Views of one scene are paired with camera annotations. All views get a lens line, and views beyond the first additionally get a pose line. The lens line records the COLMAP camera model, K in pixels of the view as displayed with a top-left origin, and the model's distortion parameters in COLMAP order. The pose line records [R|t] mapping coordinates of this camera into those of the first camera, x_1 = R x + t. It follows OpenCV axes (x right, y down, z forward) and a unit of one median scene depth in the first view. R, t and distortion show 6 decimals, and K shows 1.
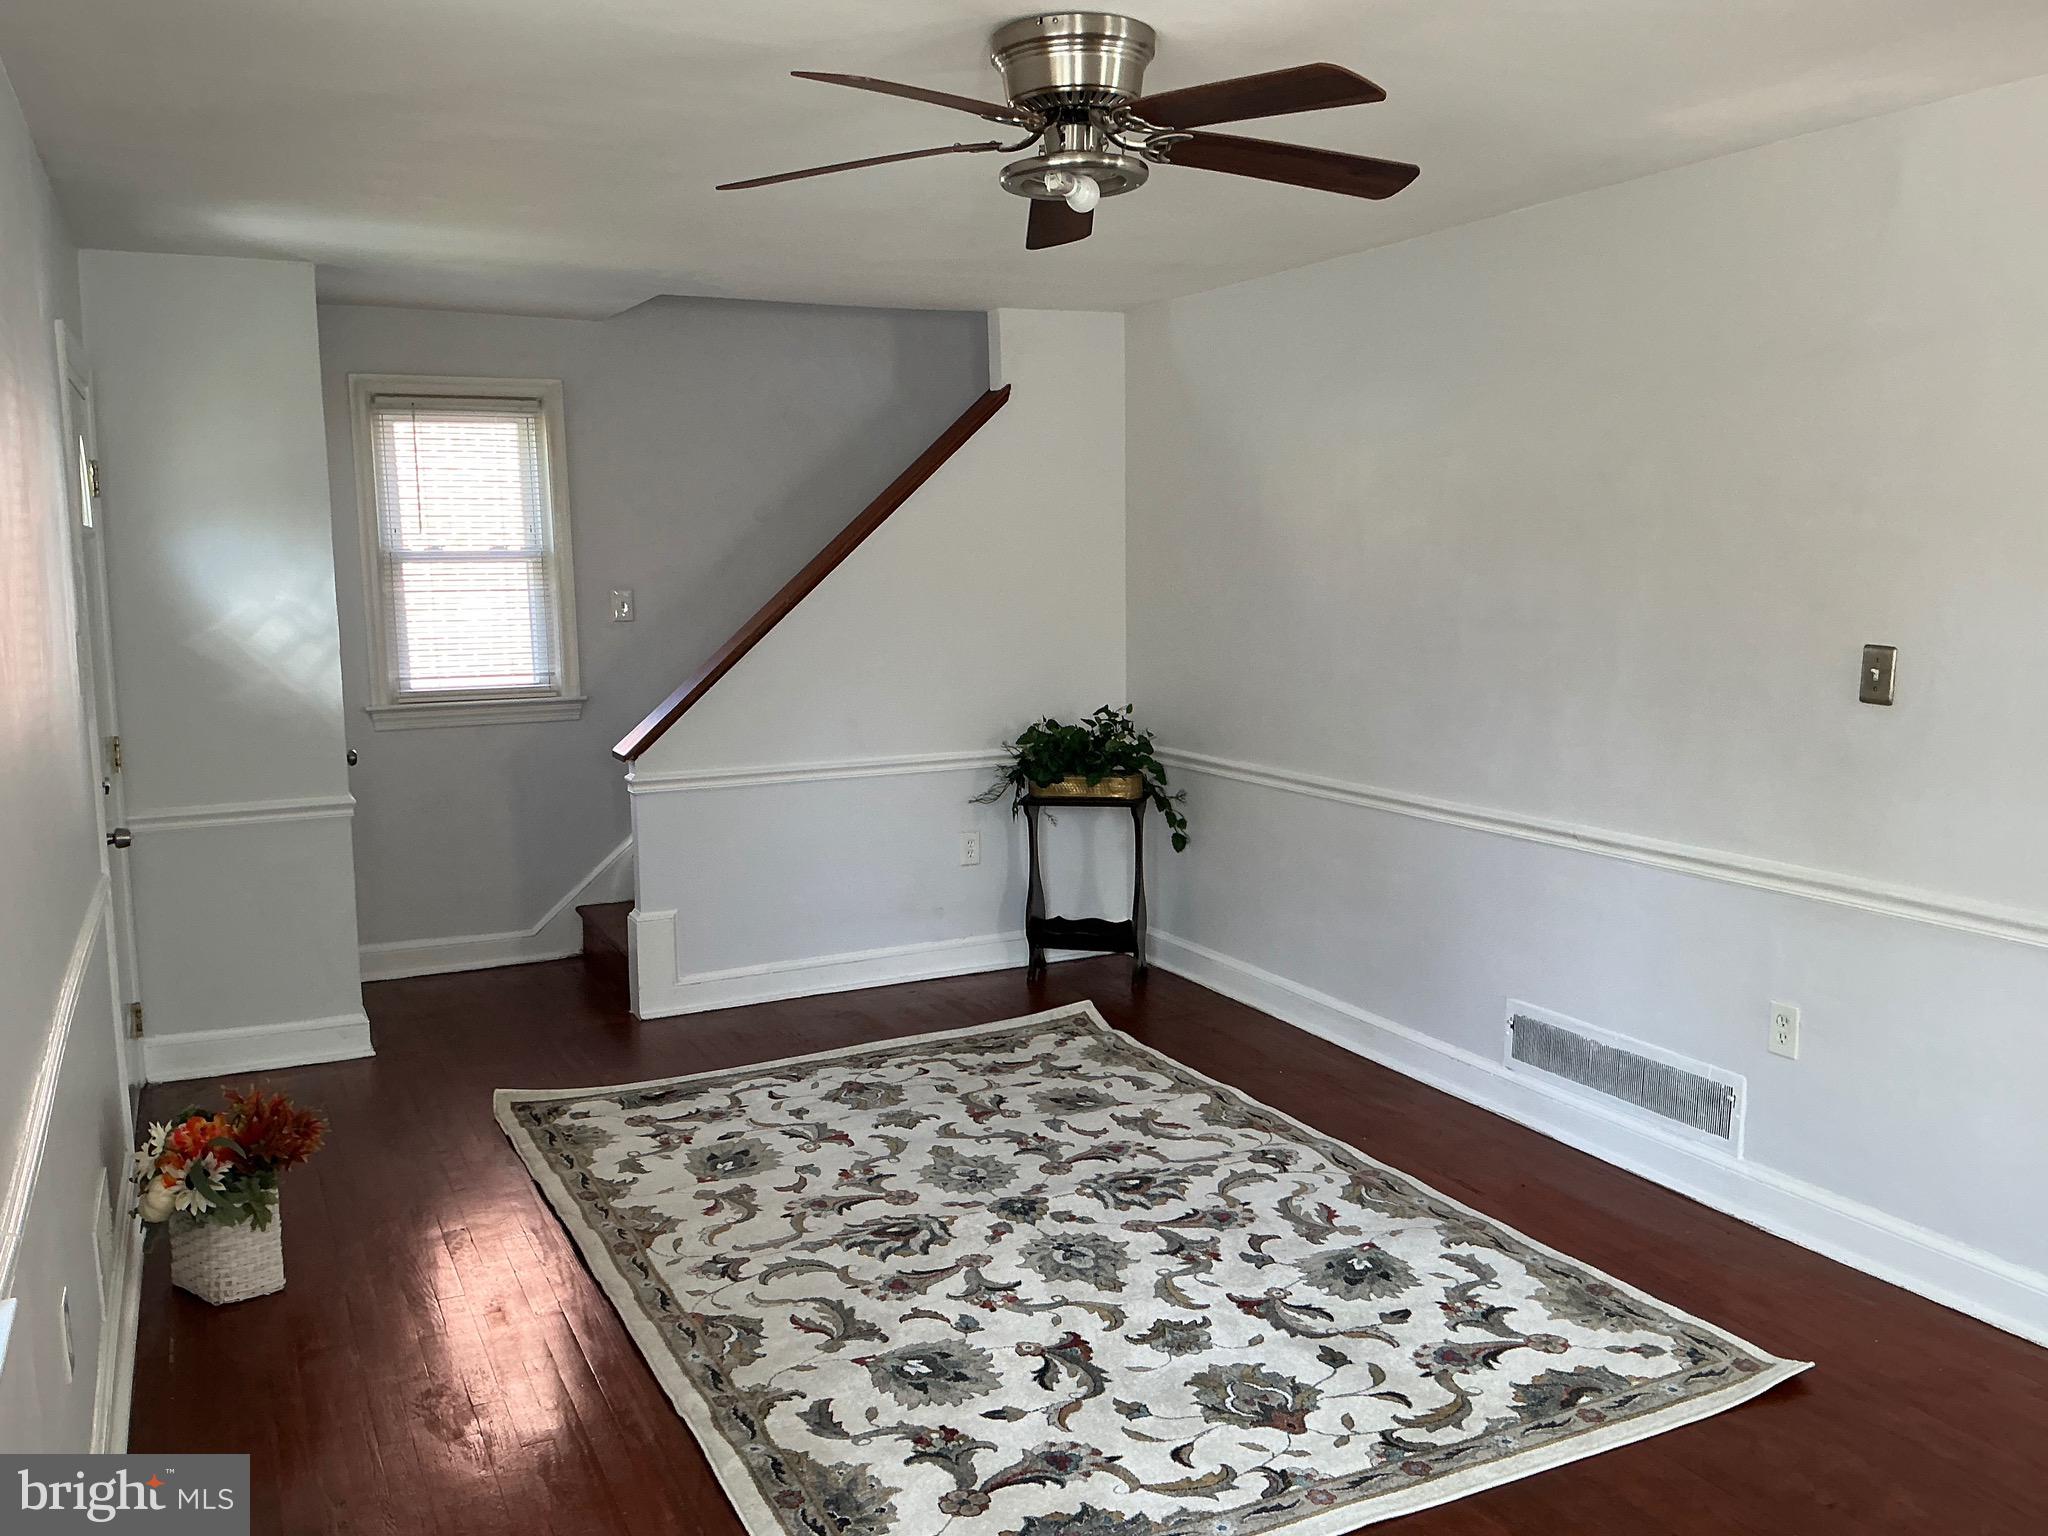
lens RADIAL K [[1690.8, 0, 1024.0], [0, 1690.8, 768.0], [0, 0, 1]] dist [0.190033, -0.424240]
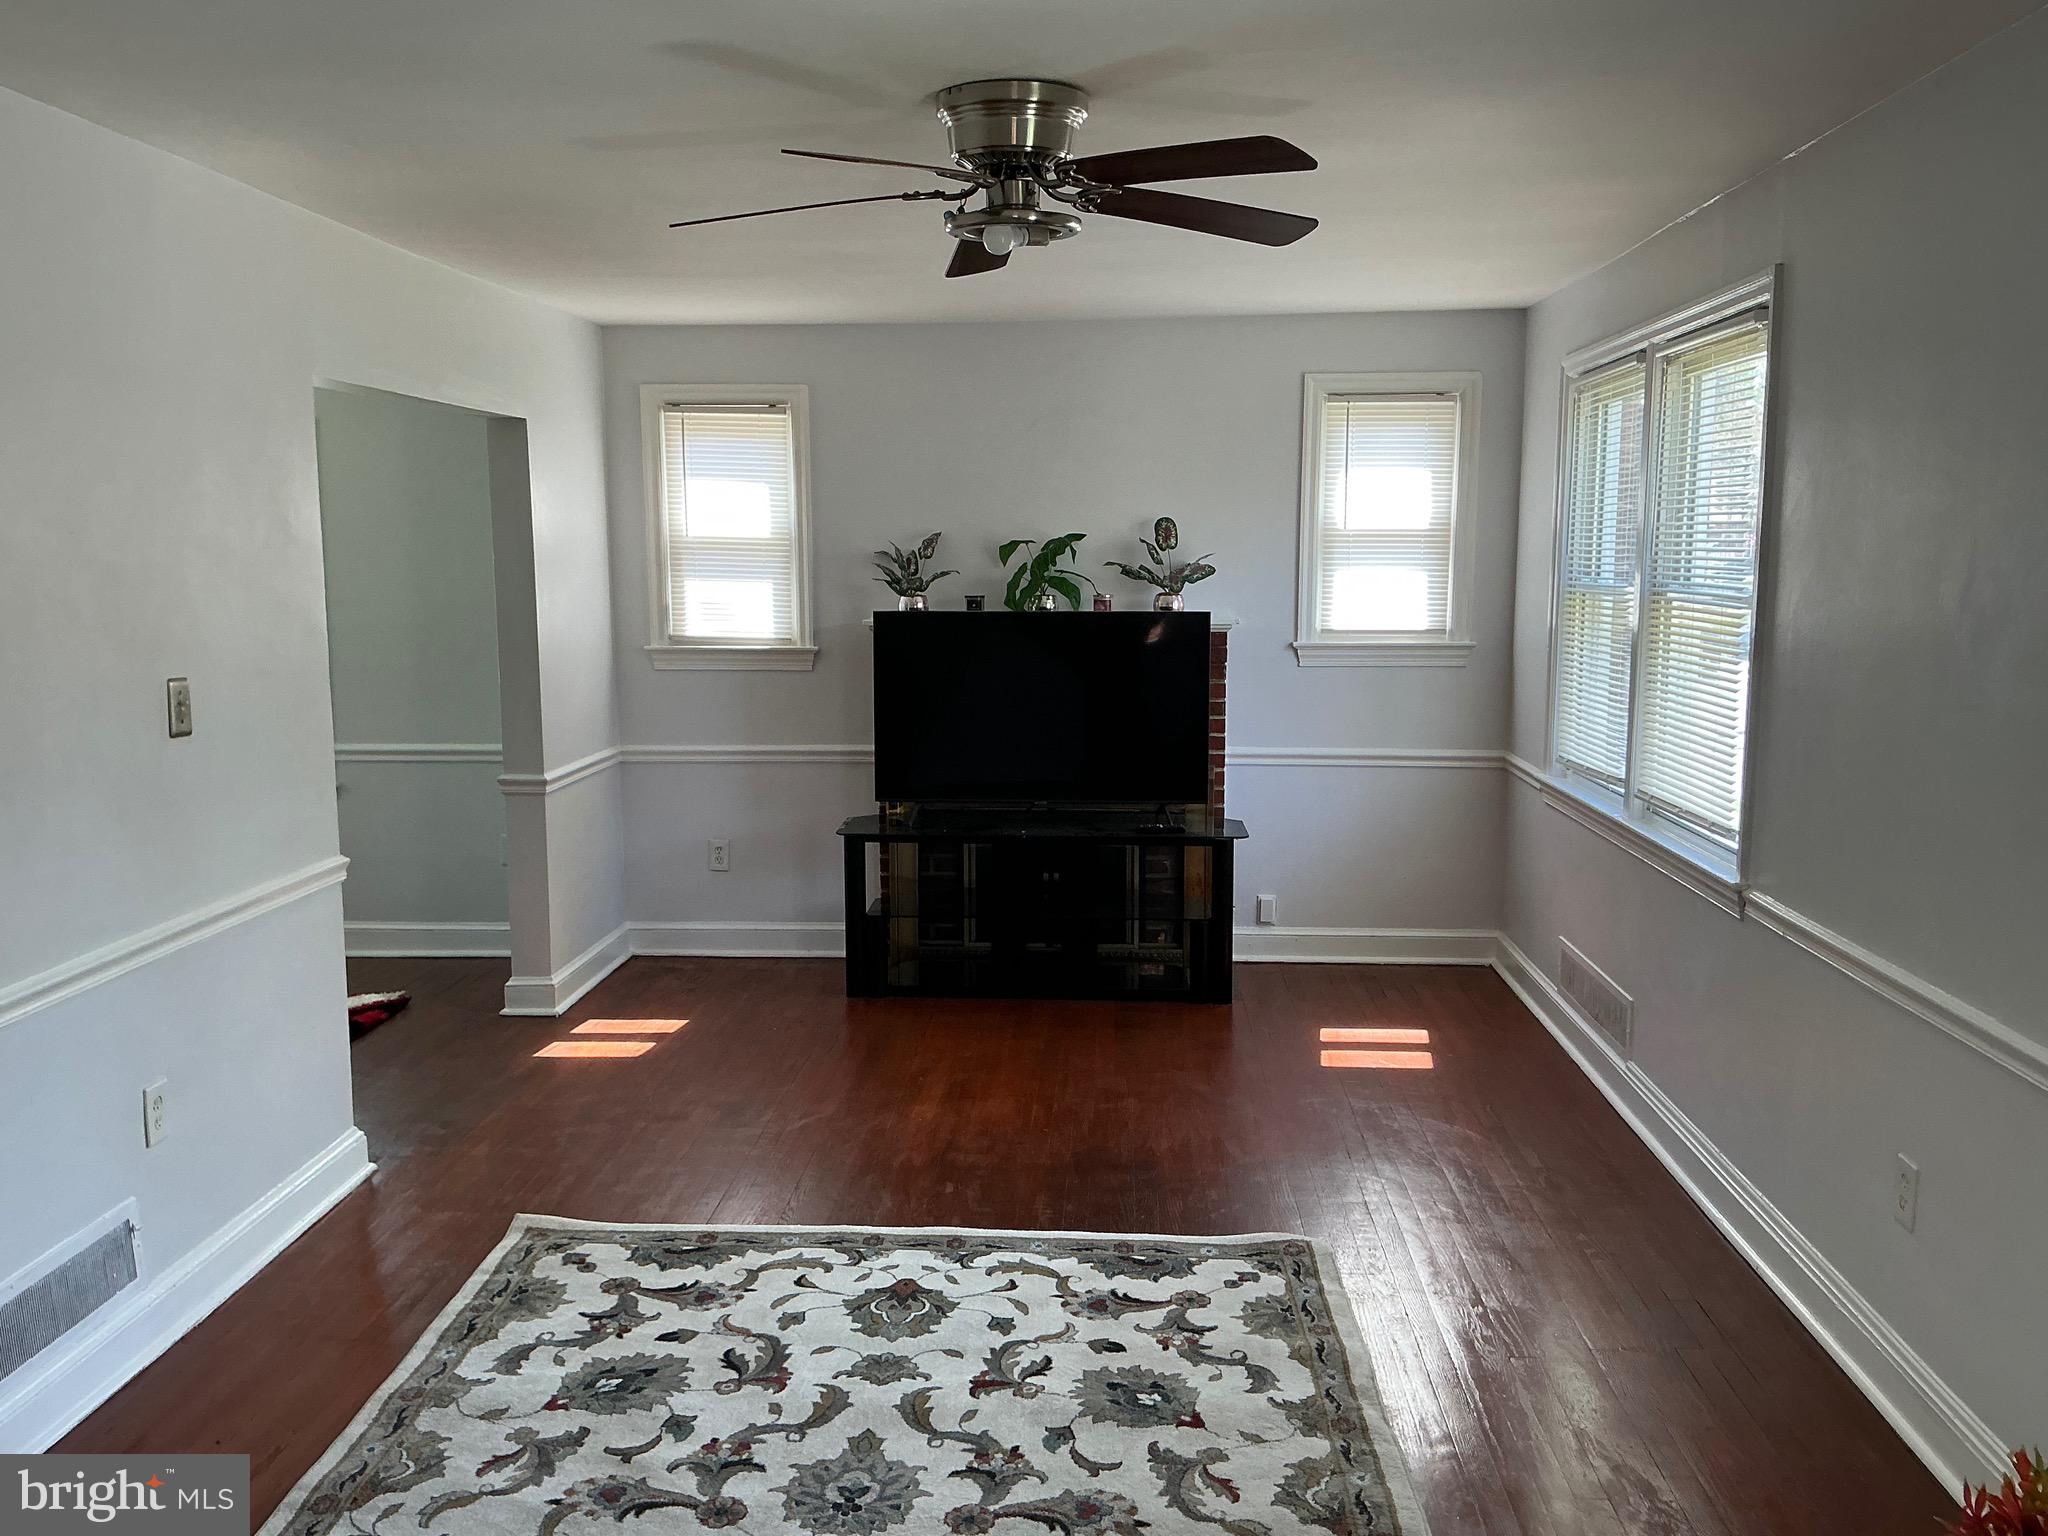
lens RADIAL K [[1690.8, 0, 1024.0], [0, 1690.8, 768.0], [0, 0, 1]] dist [0.190033, -0.424240]
pose [[-0.874071, -0.046022, 0.483614, -0.400983], [0.079074, 0.968748, 0.235105, -0.207708], [-0.479320, 0.243740, -0.843115, 1.548120]]
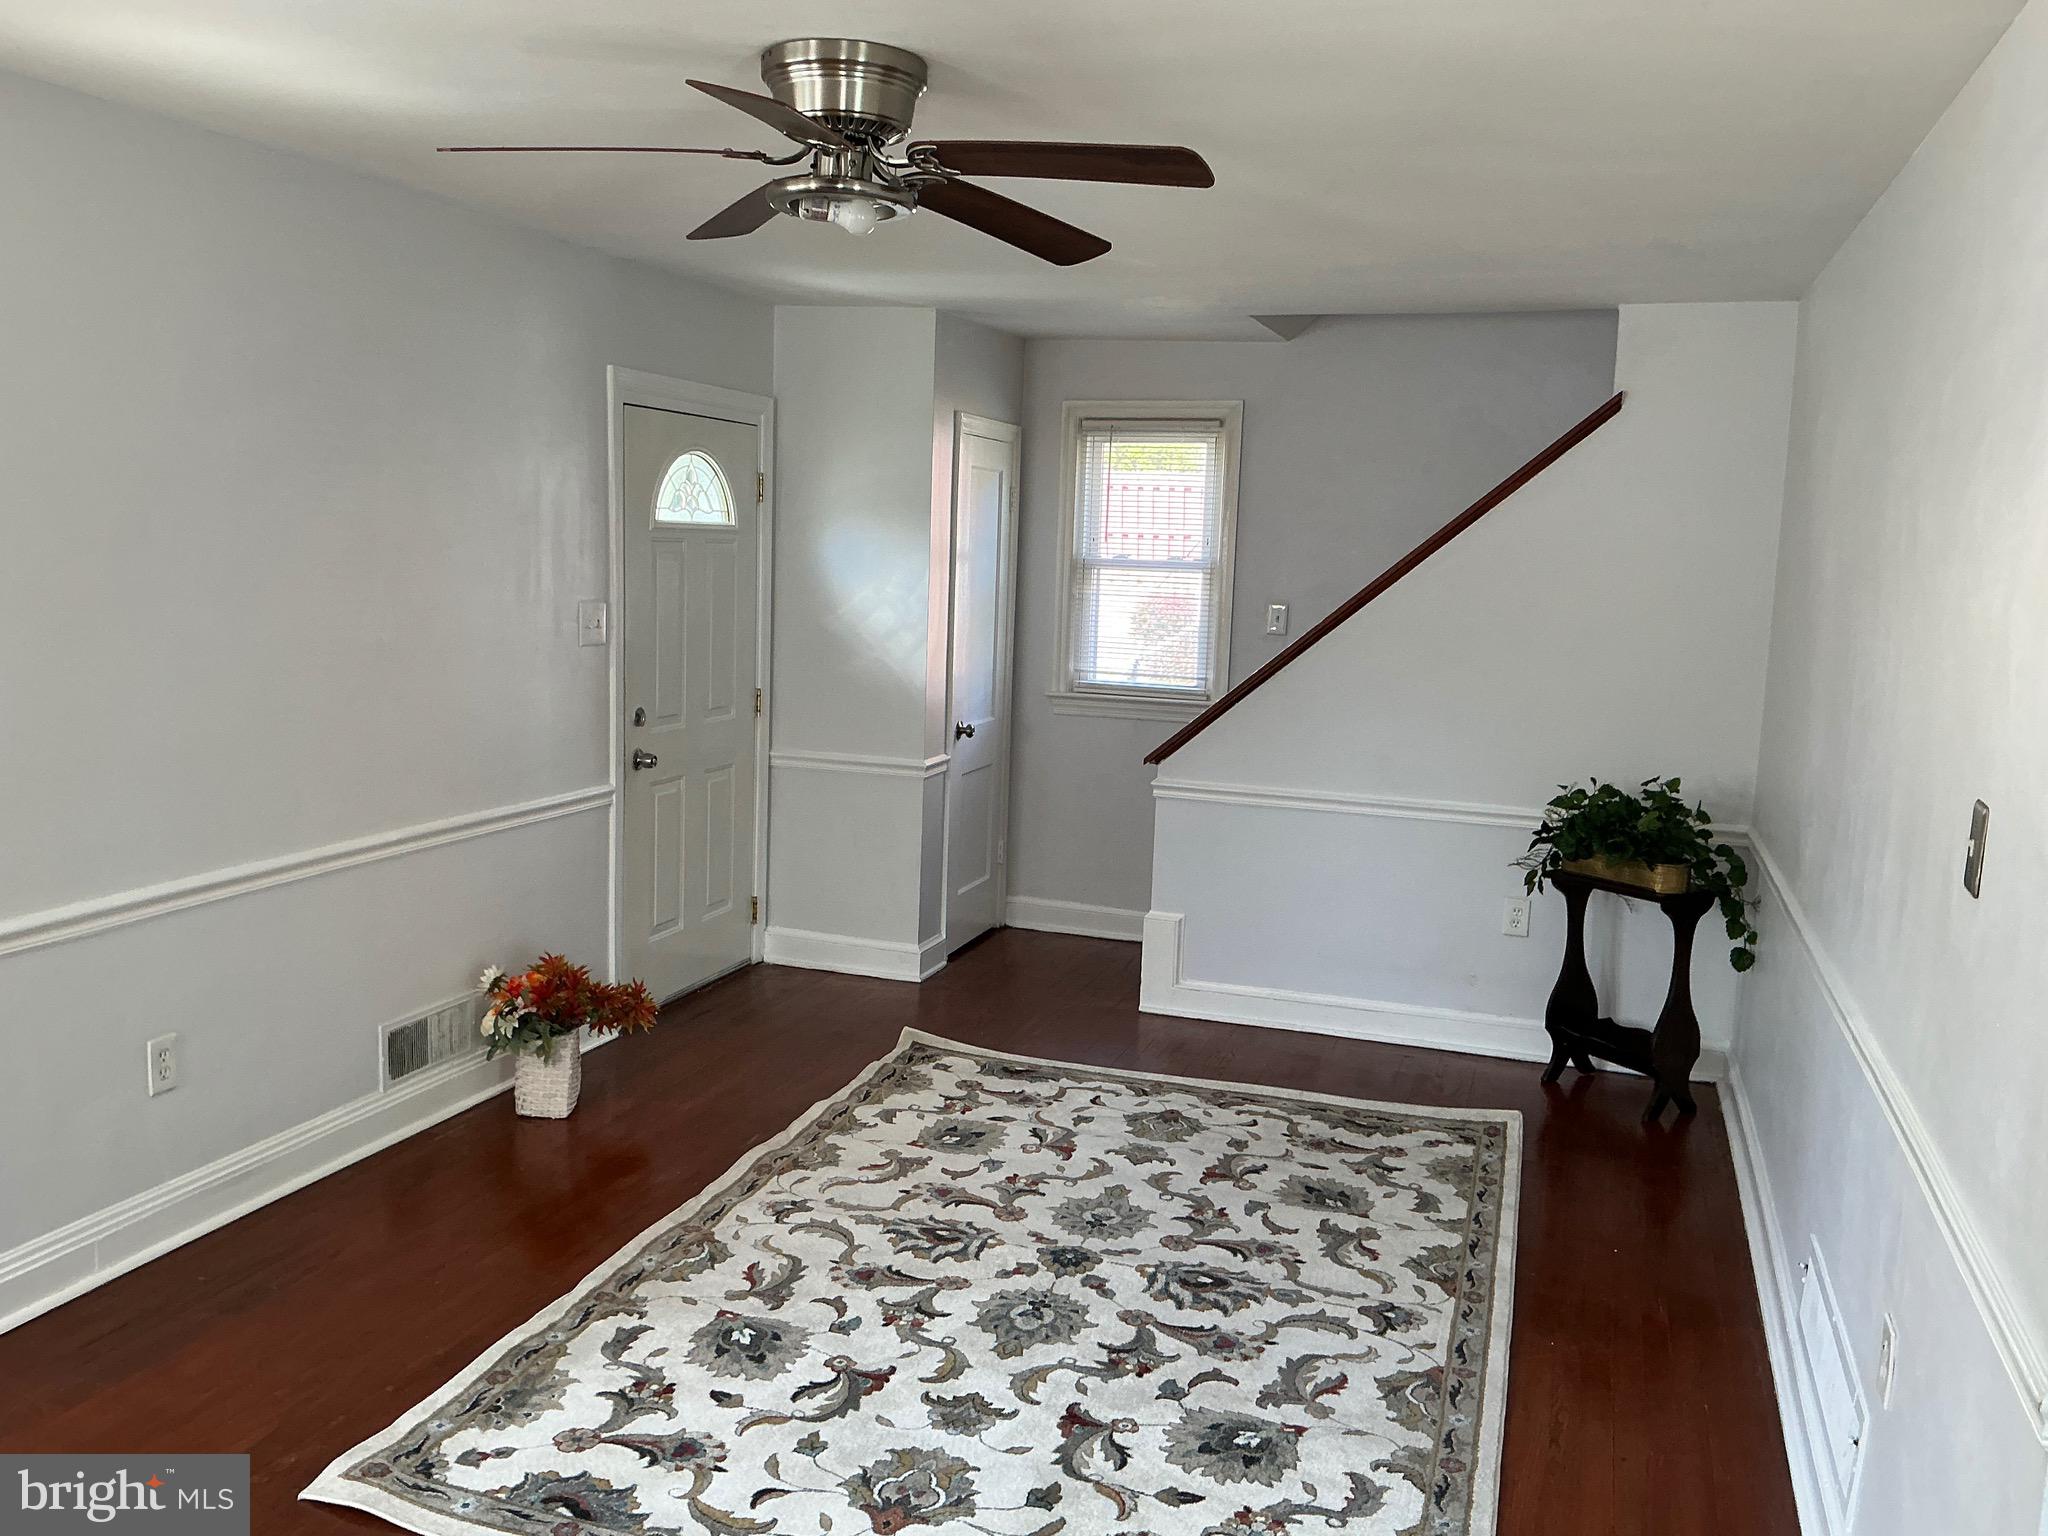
lens RADIAL K [[1694.8, 0, 1020.6], [0, 1694.8, 764.1], [0, 0, 1]] dist [0.163443, -0.332403]
pose [[0.715370, 0.130975, -0.686361, 0.645887], [-0.136369, 0.989557, 0.046699, -0.063387], [0.685309, 0.060191, 0.725760, 0.284138]]
